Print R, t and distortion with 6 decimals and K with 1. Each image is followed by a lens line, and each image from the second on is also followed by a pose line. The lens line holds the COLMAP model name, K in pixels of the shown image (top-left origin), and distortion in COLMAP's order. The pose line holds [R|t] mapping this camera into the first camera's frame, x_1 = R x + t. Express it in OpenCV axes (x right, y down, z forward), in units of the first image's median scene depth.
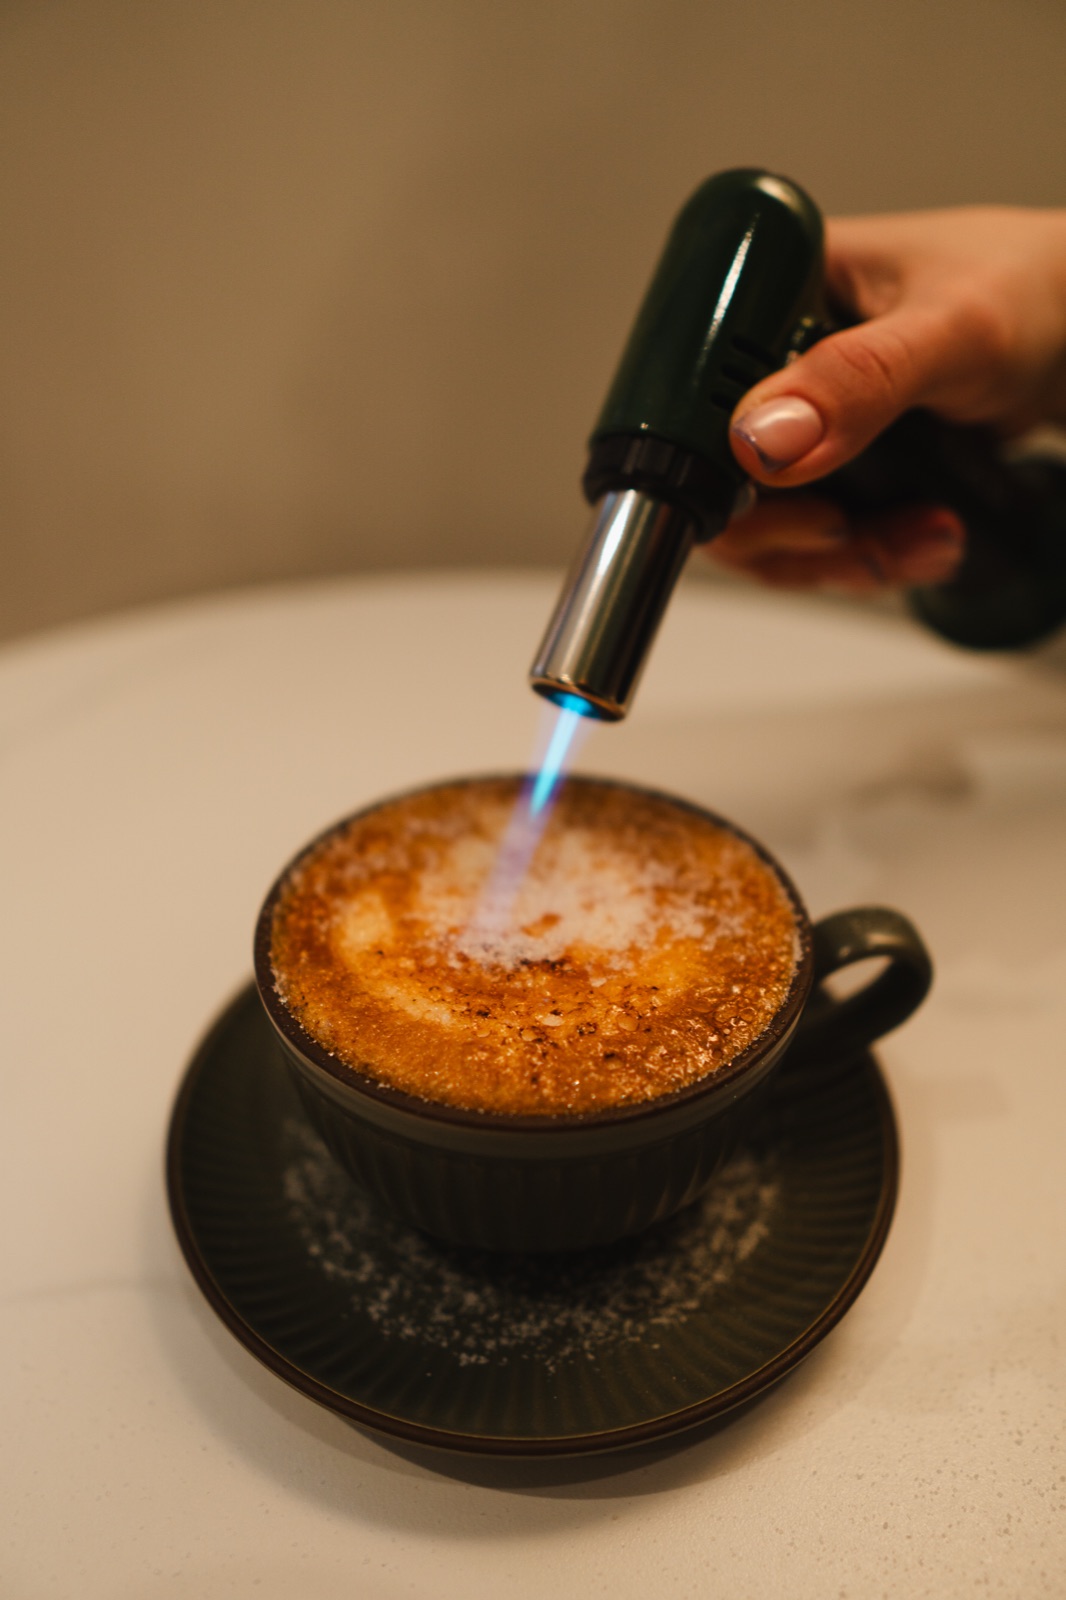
lens RADIAL K [[1116.8, 0, 535.7], [0, 1116.8, 806.7], [0, 0, 1]] dist [-0.085842, 0.029373]
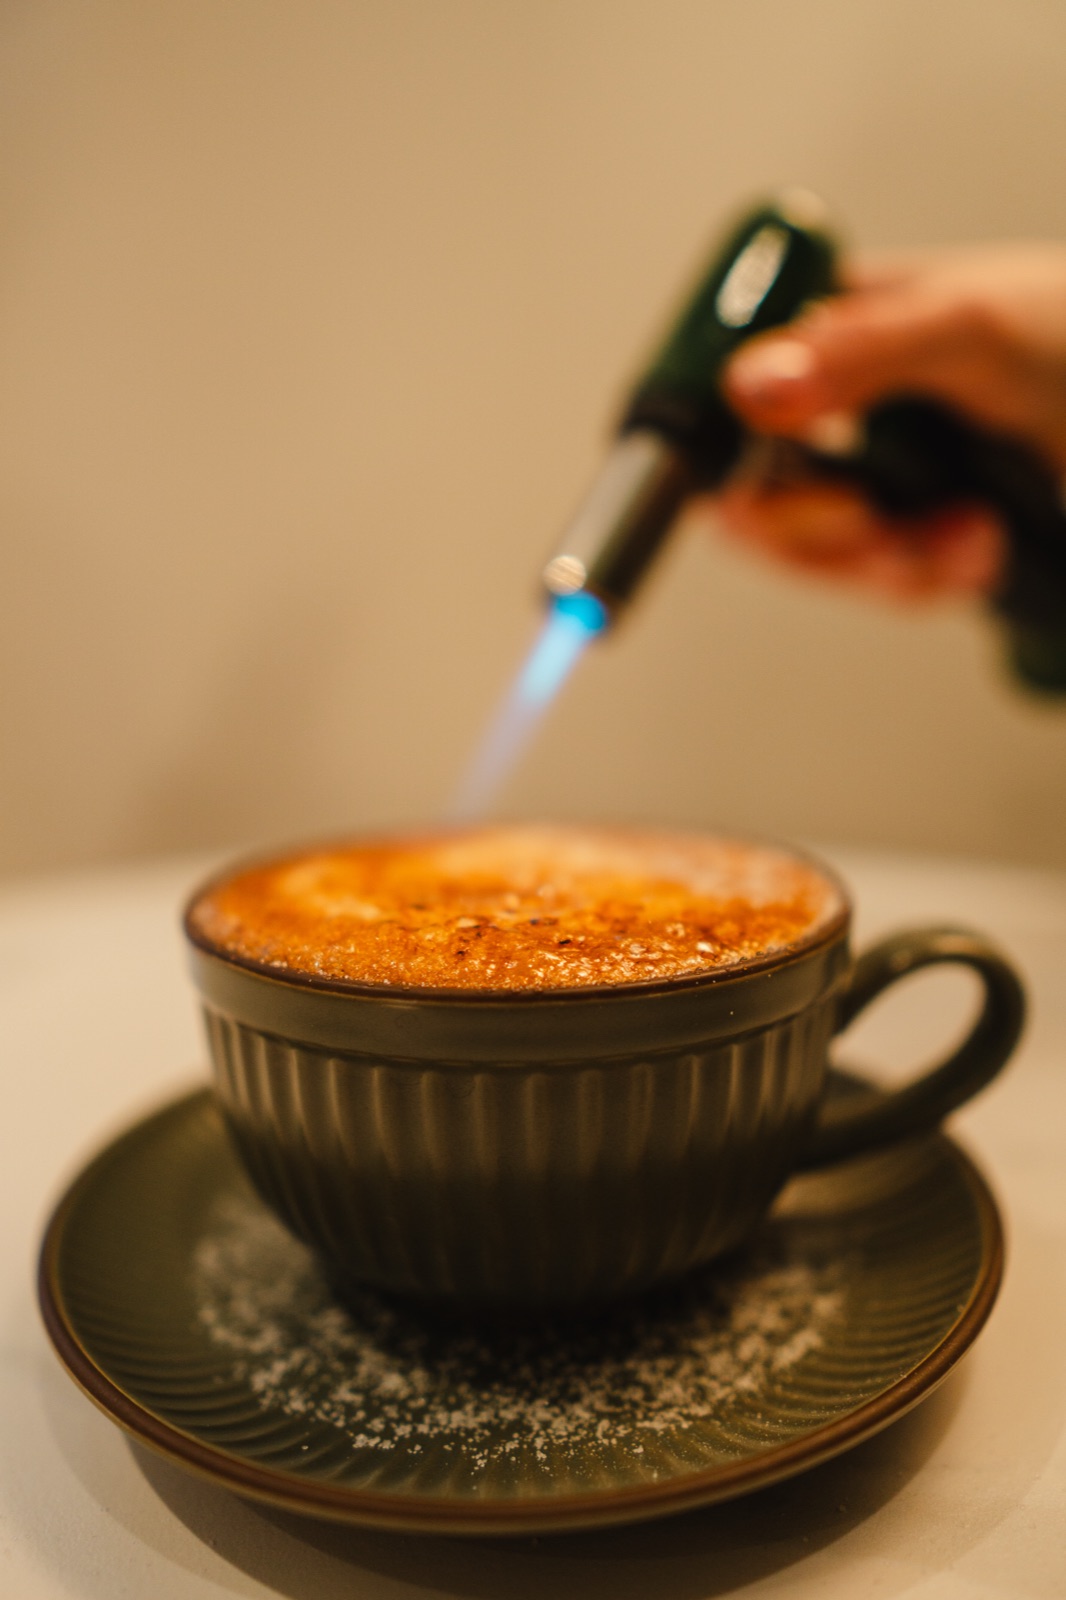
lens RADIAL K [[1116.8, 0, 533.4], [0, 1116.8, 798.1], [0, 0, 1]] dist [-0.085842, 0.029373]
pose [[0.989708, 0.004879, -0.143019, 0.134987], [-0.062349, 0.914274, -0.400269, 0.383713], [0.128806, 0.405066, 0.905169, 0.211014]]
